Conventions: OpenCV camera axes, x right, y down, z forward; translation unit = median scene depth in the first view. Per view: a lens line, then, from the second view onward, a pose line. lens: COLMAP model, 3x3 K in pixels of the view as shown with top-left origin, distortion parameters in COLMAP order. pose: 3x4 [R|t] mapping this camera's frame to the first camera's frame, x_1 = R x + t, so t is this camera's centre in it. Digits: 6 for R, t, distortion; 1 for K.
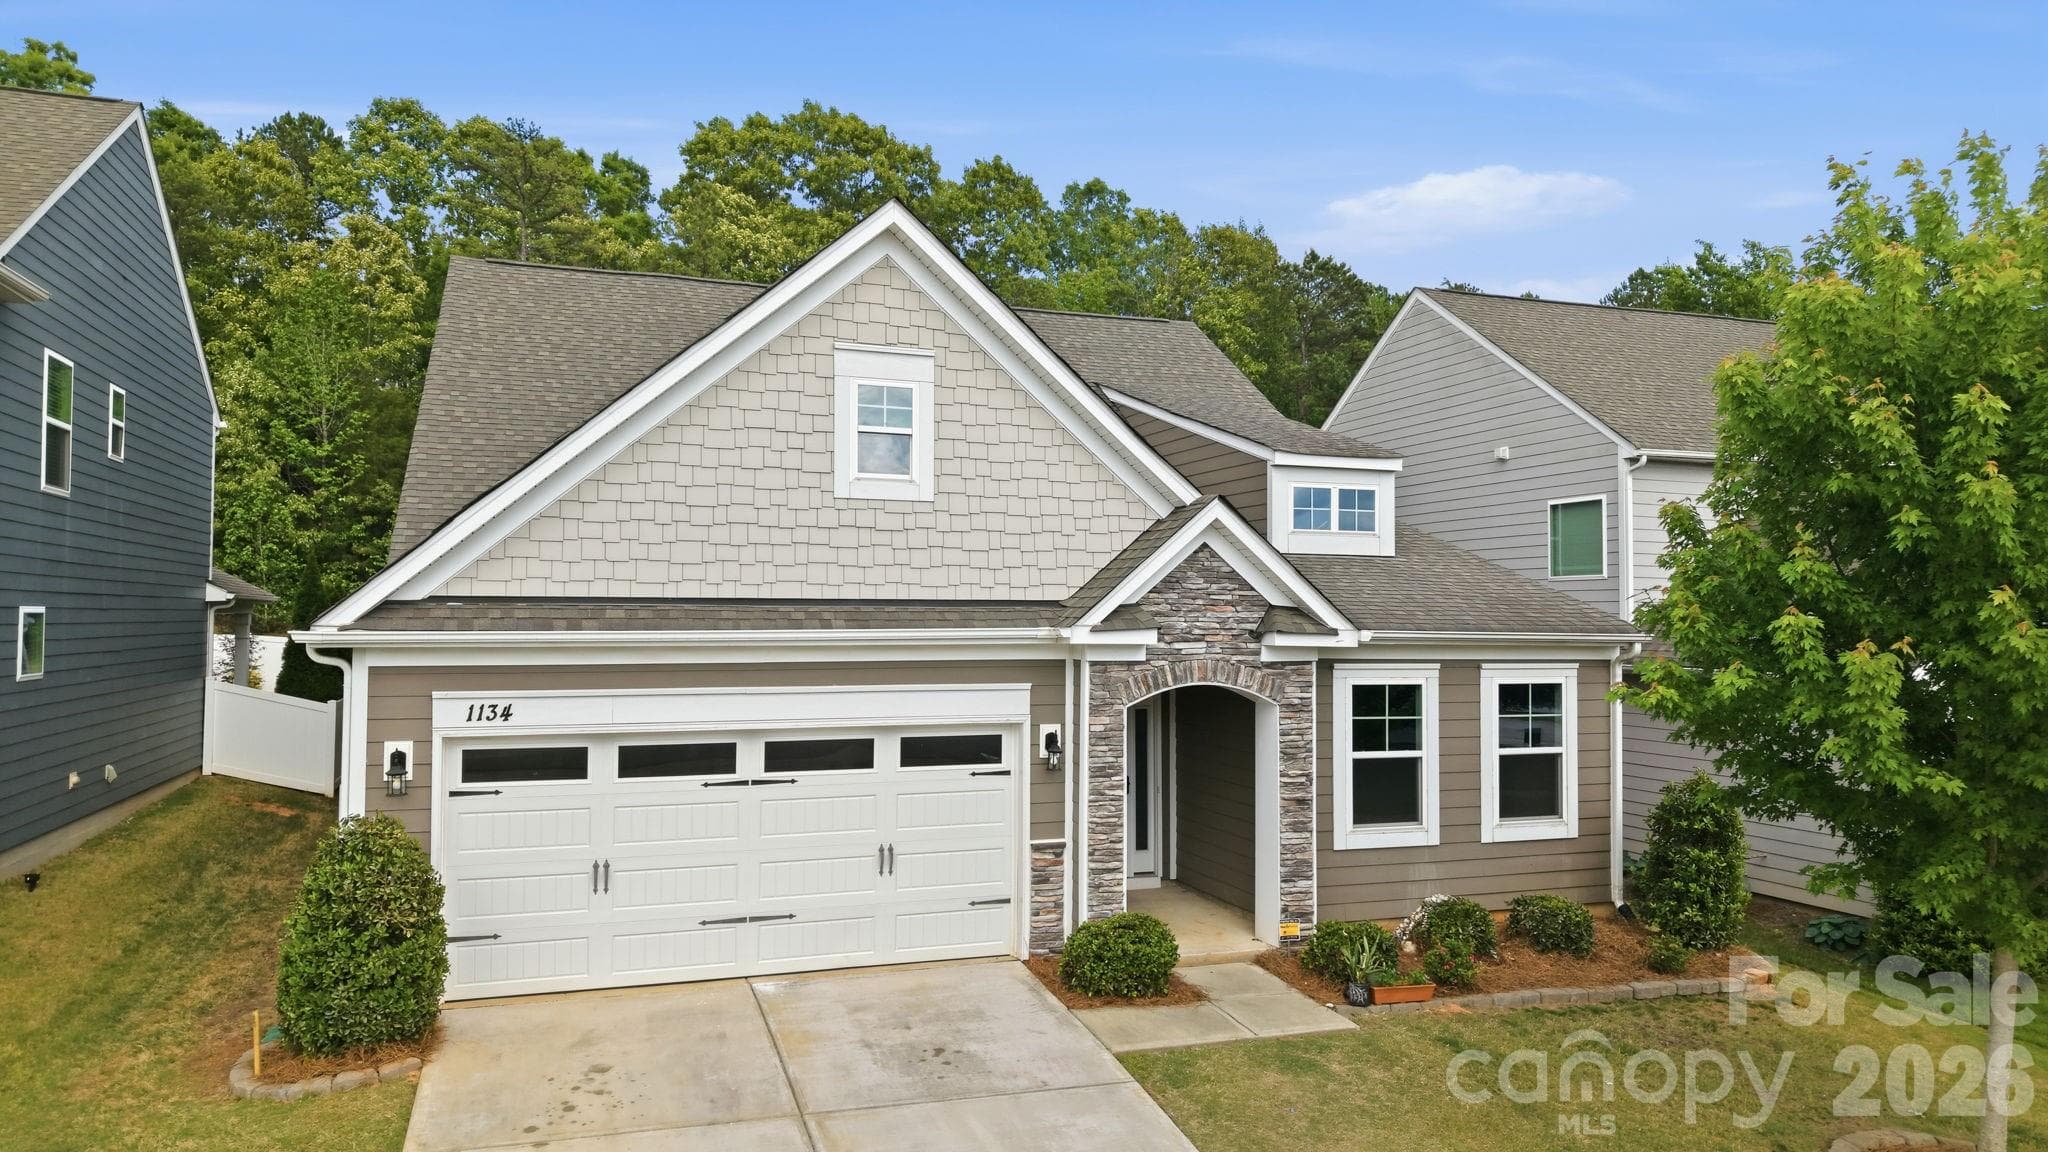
lens RADIAL K [[1384.8, 0, 1034.5], [0, 1384.8, 573.6], [0, 0, 1]] dist [0.022400, -0.023341]
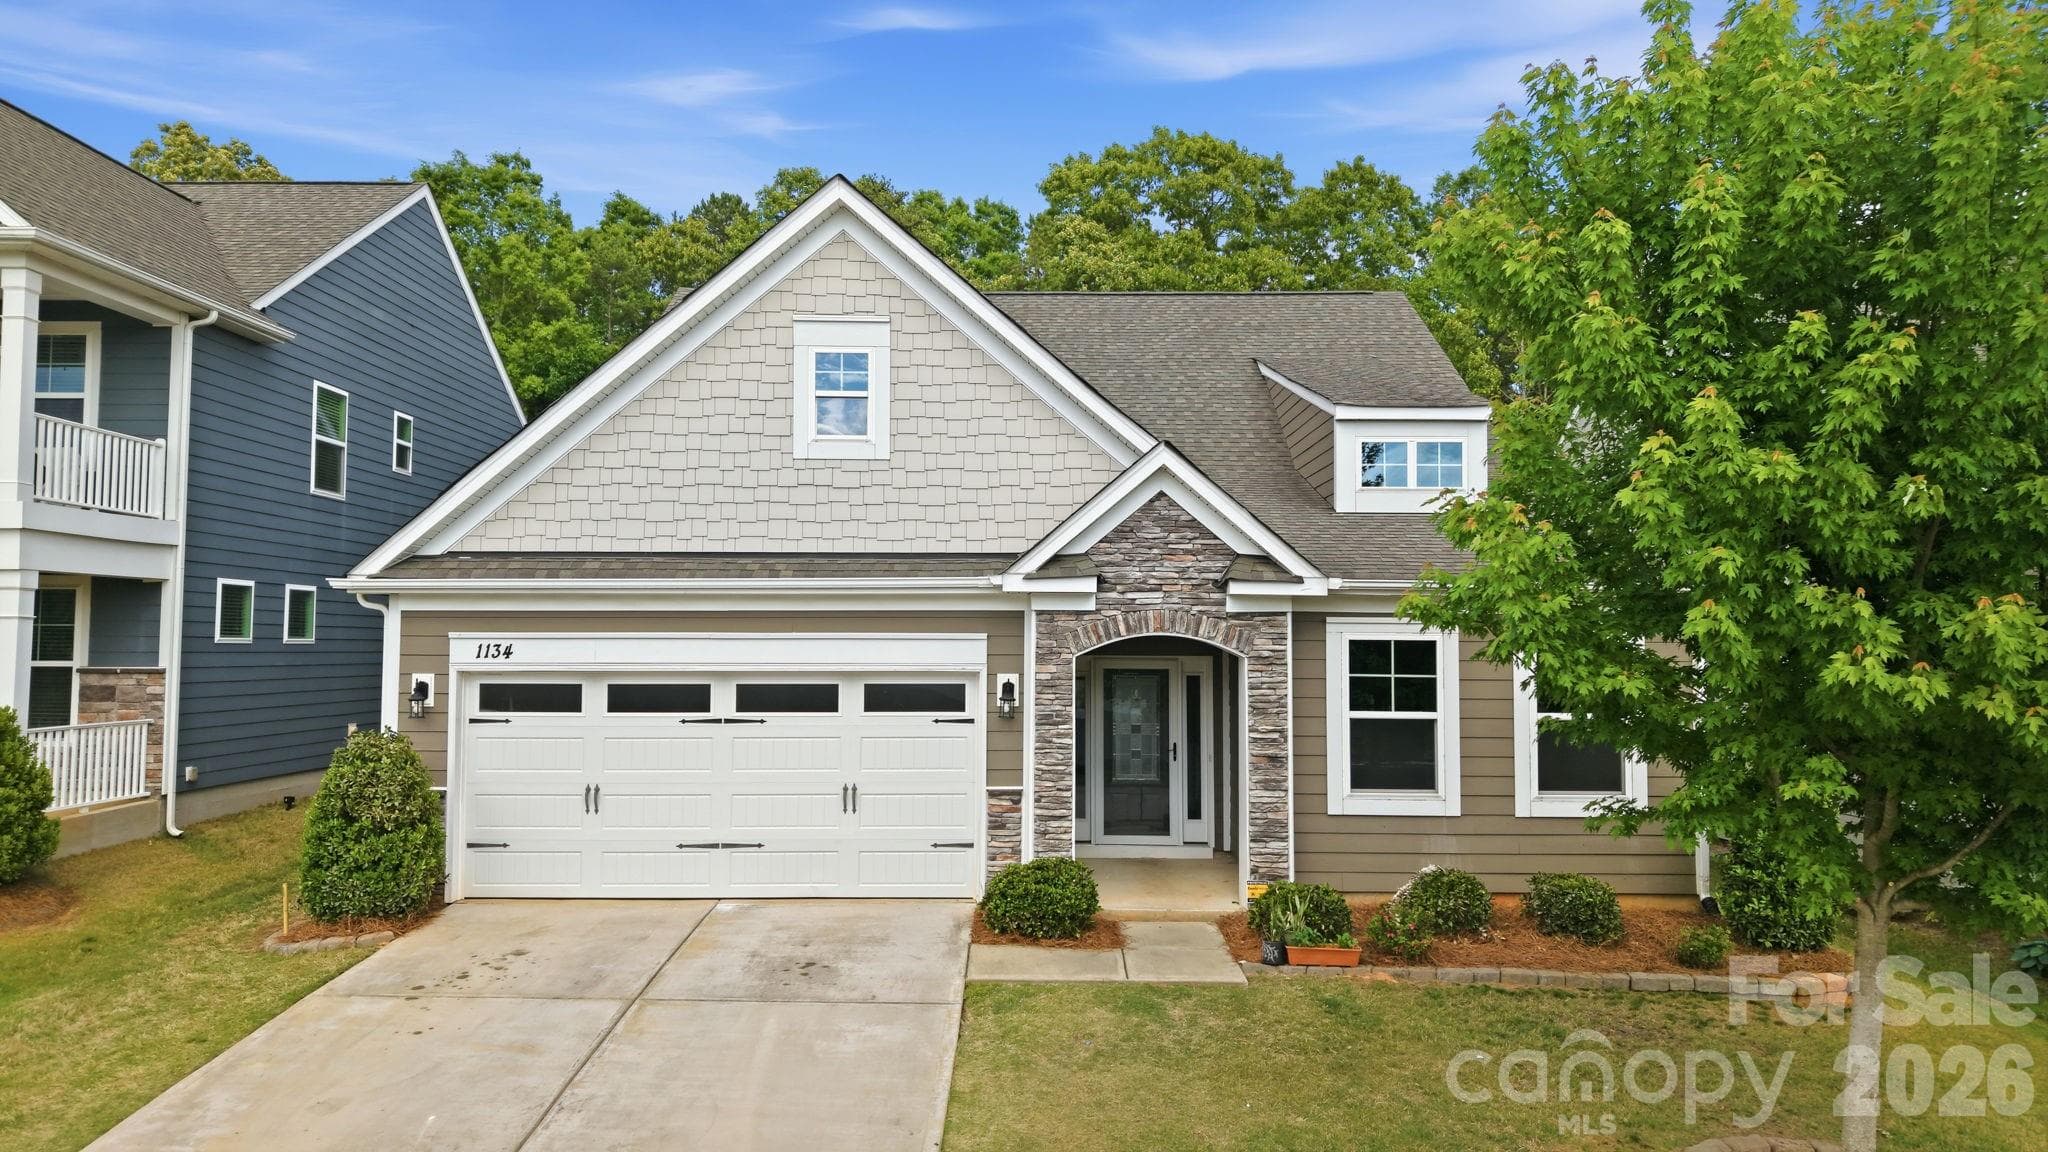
lens RADIAL K [[1384.8, 0, 1021.8], [0, 1384.8, 577.6], [0, 0, 1]] dist [0.022400, -0.023341]
pose [[0.942279, -0.018603, -0.334311, 0.363542], [0.012111, 0.999696, -0.021491, 0.060151], [0.334609, 0.016202, 0.942218, 0.042186]]
